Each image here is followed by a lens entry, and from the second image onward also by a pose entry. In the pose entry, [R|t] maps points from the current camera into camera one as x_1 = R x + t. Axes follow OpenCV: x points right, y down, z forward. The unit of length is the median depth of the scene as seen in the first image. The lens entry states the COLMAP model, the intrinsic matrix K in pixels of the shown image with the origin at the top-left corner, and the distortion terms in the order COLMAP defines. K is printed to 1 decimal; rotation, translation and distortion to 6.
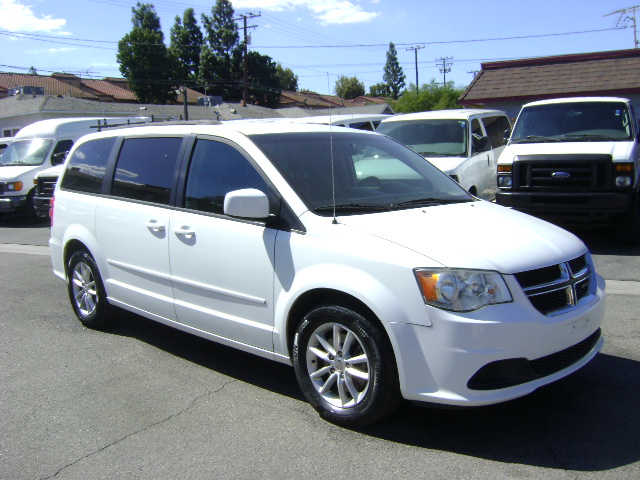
lens RADIAL K [[651.0, 0, 320.0], [0, 651.0, 240.0], [0, 0, 1]] dist [-0.098425, -0.002785]
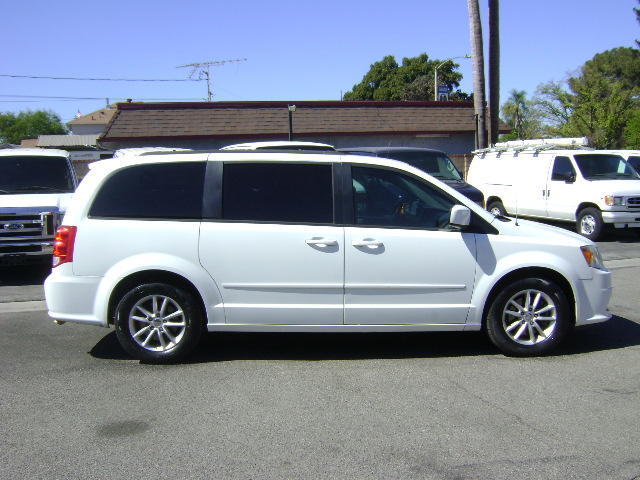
lens RADIAL K [[651.5, 0, 320.0], [0, 651.5, 240.0], [0, 0, 1]] dist [-0.124694, 0.016945]
pose [[0.700325, -0.049754, 0.712088, -1.051229], [0.093085, 0.995415, -0.021997, -0.000774], [-0.707729, 0.081690, 0.701745, 0.207434]]
